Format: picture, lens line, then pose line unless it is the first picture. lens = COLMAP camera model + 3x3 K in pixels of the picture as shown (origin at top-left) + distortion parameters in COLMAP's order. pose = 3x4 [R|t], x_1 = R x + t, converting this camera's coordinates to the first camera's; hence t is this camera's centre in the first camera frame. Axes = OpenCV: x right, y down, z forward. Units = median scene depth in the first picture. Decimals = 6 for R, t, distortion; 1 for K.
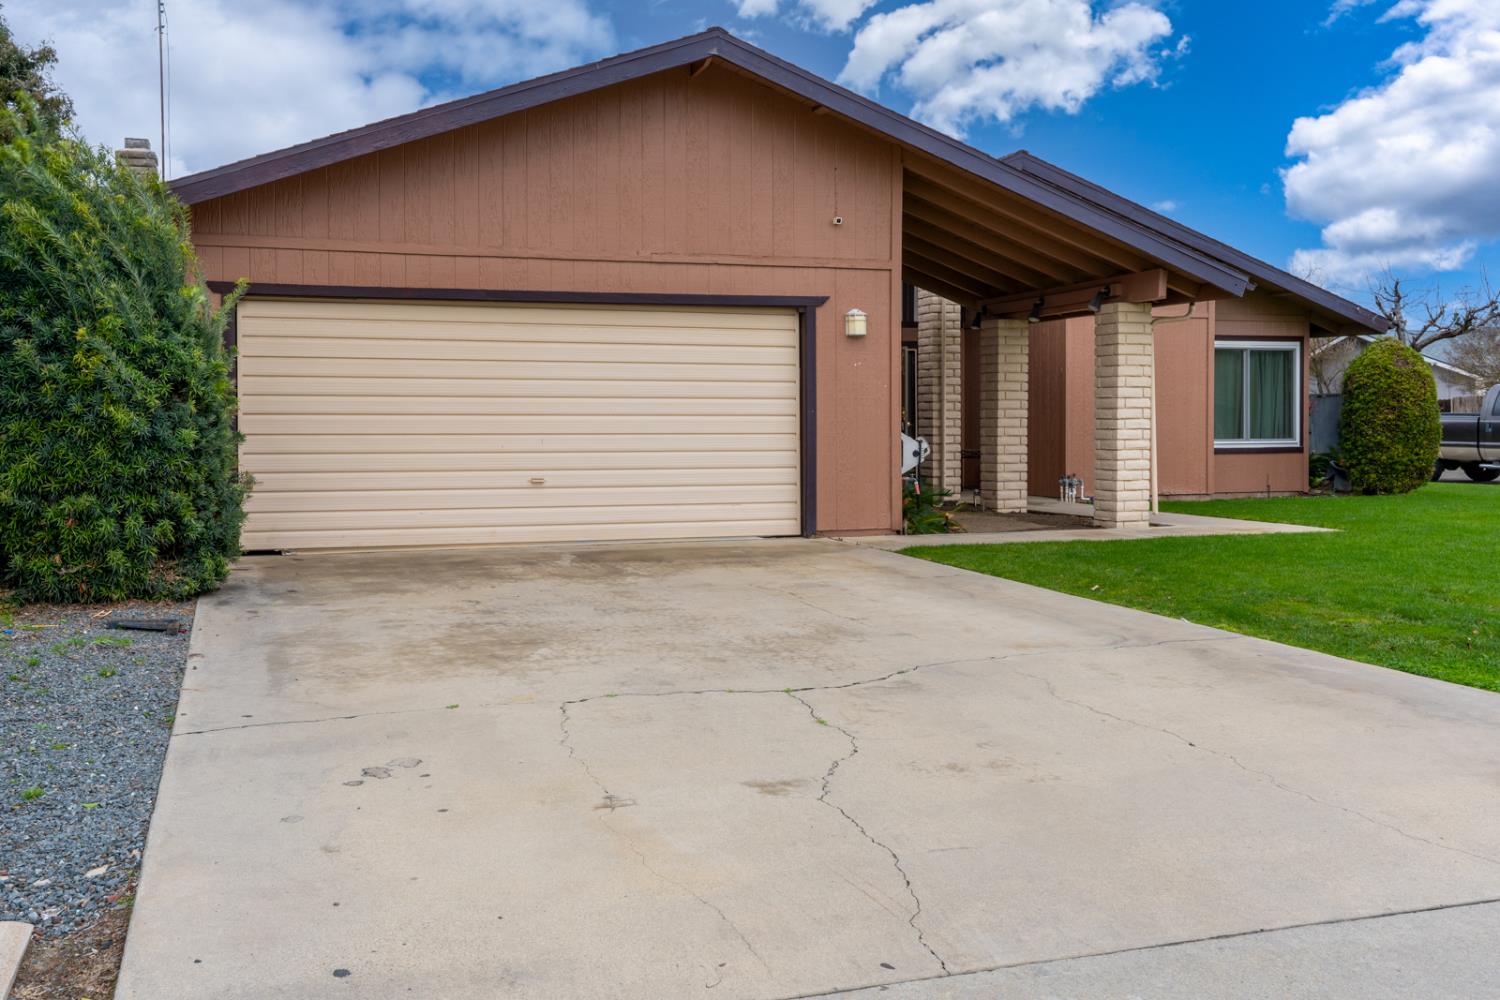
lens RADIAL K [[1379.3, 0, 693.2], [0, 1379.3, 444.2], [0, 0, 1]] dist [0.005448, -0.004791]
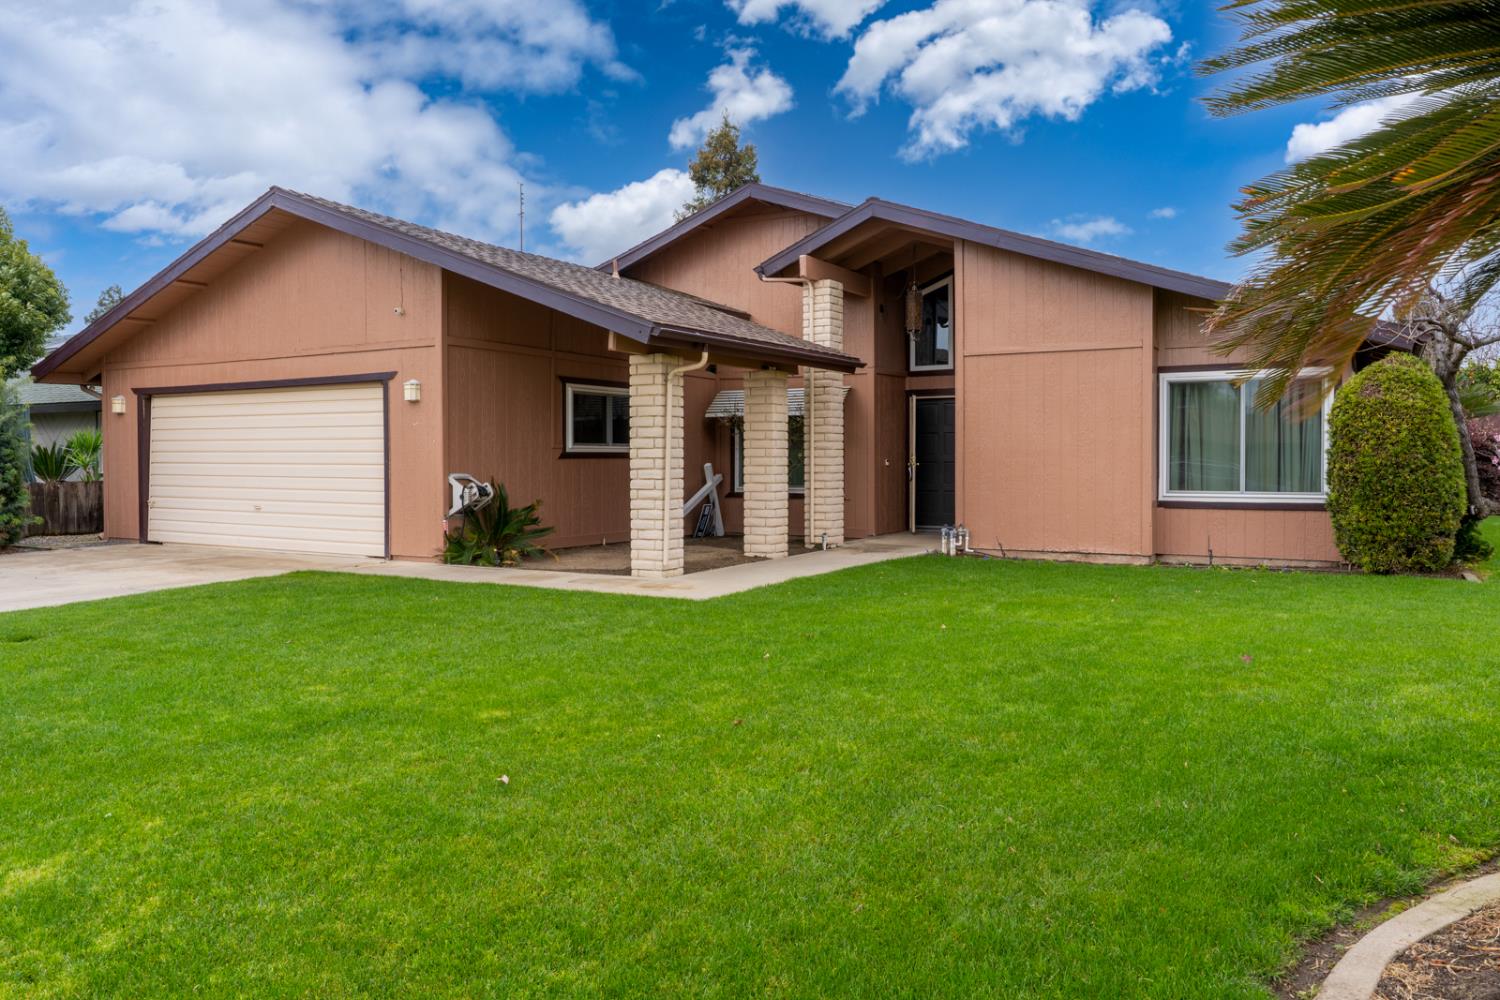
lens RADIAL K [[1047.0, 0, 772.4], [0, 1047.0, 472.2], [0, 0, 1]] dist [-0.000168, 0.000833]
pose [[0.675590, 0.012105, -0.737178, 0.969790], [-0.012121, 0.999912, 0.005311, -0.021811], [0.737178, 0.005347, 0.675678, 0.562568]]
